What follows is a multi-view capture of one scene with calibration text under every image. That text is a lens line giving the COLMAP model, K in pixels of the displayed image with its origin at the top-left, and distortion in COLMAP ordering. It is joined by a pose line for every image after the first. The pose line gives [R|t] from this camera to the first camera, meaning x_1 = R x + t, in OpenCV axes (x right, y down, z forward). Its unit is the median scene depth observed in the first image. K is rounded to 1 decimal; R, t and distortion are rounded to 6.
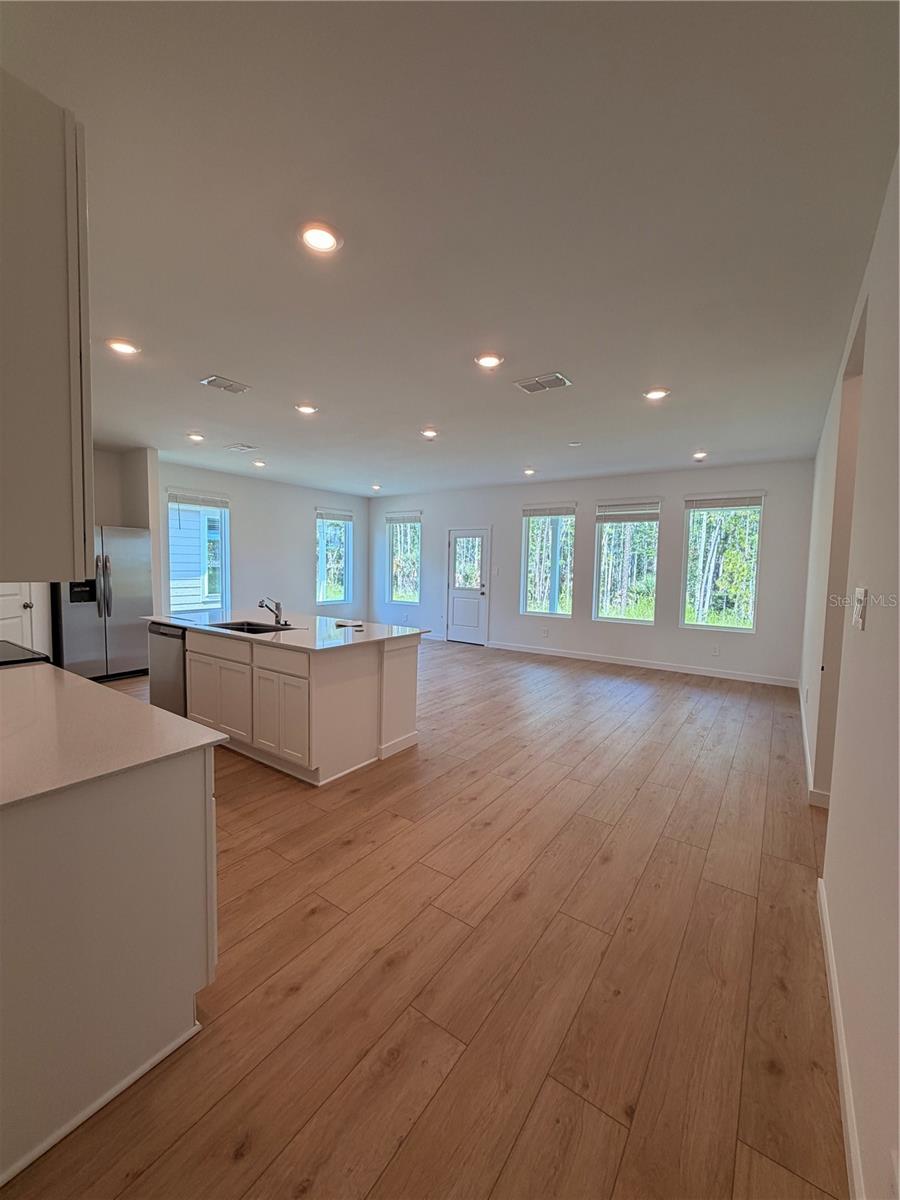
lens RADIAL K [[478.3, 0, 450.2], [0, 478.3, 596.0], [0, 0, 1]] dist [-0.001428, -0.000010]
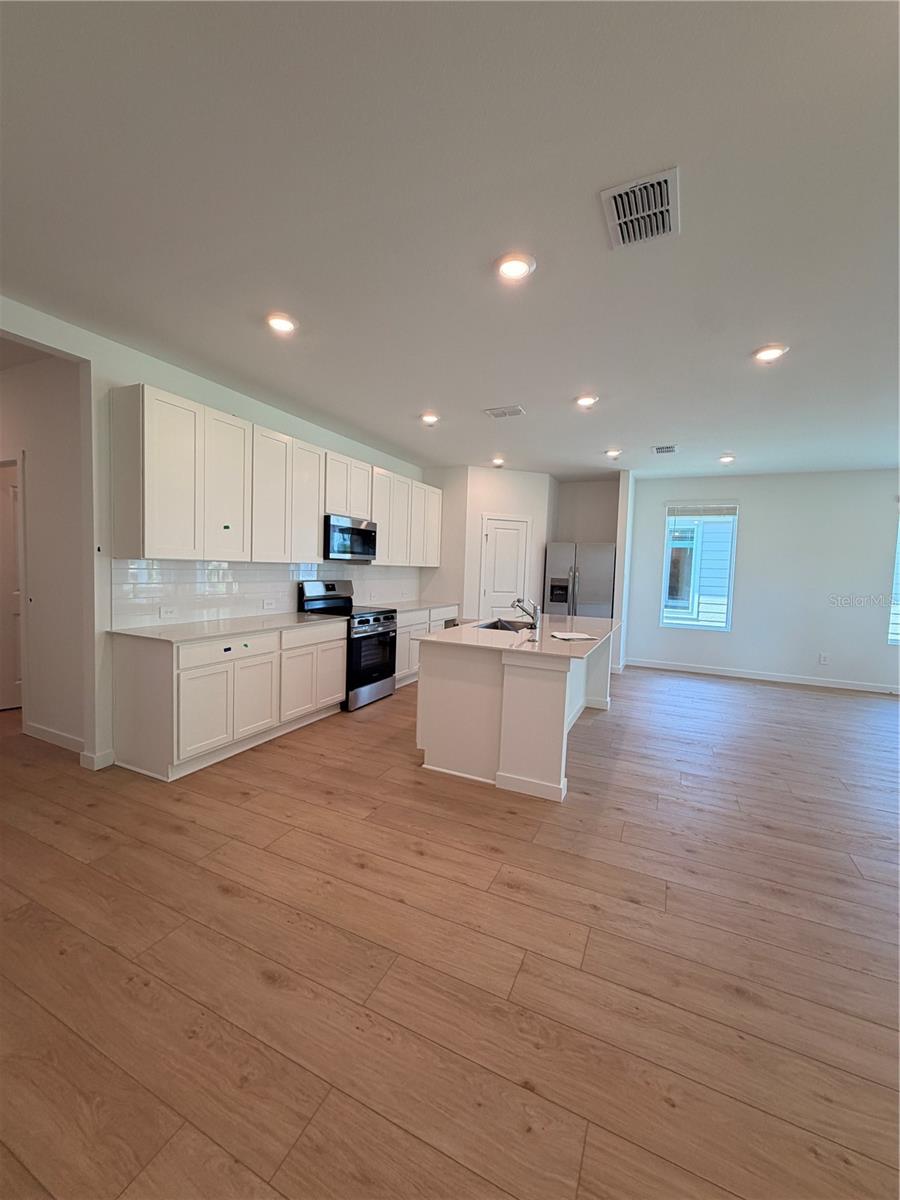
lens RADIAL K [[478.3, 0, 450.2], [0, 478.3, 596.0], [0, 0, 1]] dist [-0.001428, -0.000010]
pose [[0.168054, 0.046350, -0.984688, 0.352784], [-0.095505, 0.994961, 0.030534, -0.012155], [0.981140, 0.088911, 0.171634, 0.377448]]
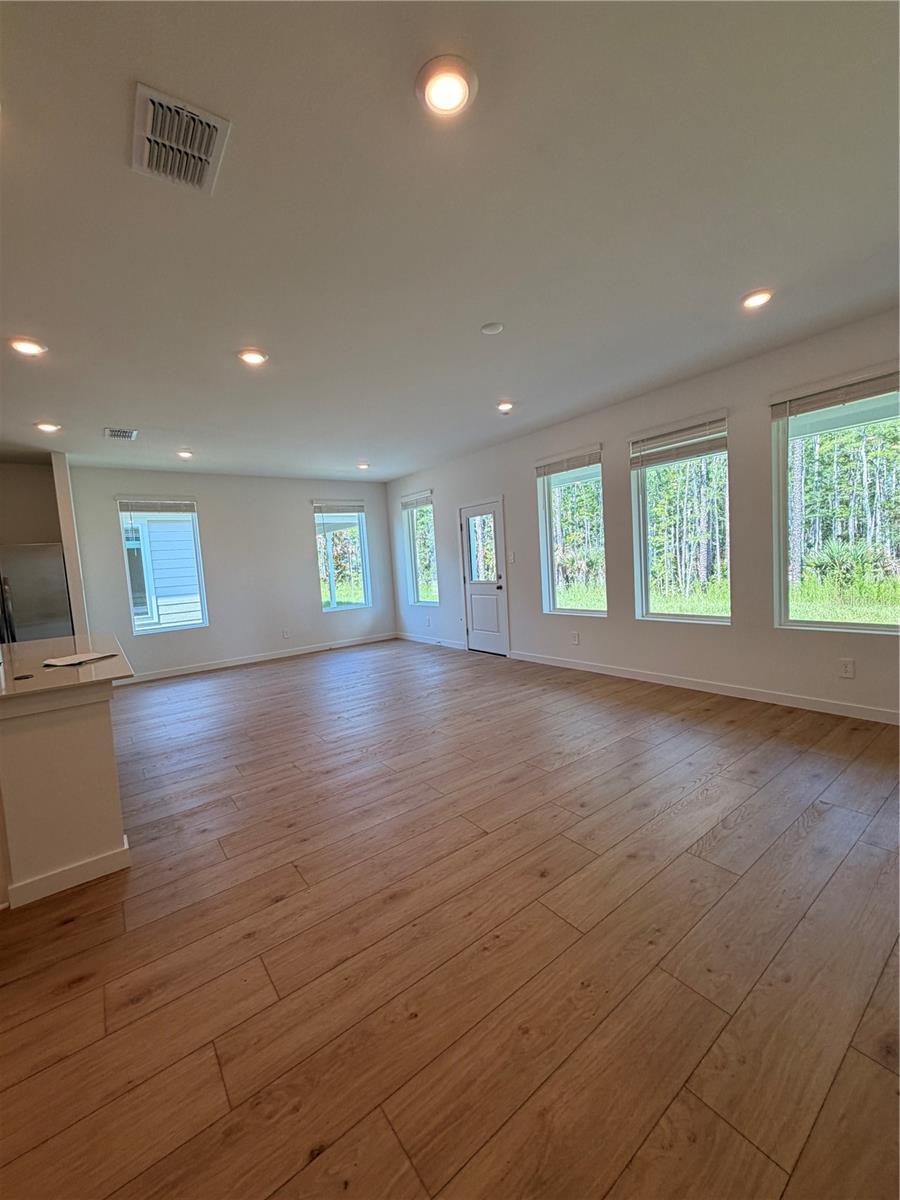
lens RADIAL K [[478.3, 0, 450.2], [0, 478.3, 596.0], [0, 0, 1]] dist [-0.001428, -0.000010]
pose [[0.948499, -0.059189, -0.311202, 0.283344], [0.063675, 0.997962, 0.004267, 0.000288], [0.310315, -0.023863, 0.950334, 0.323408]]
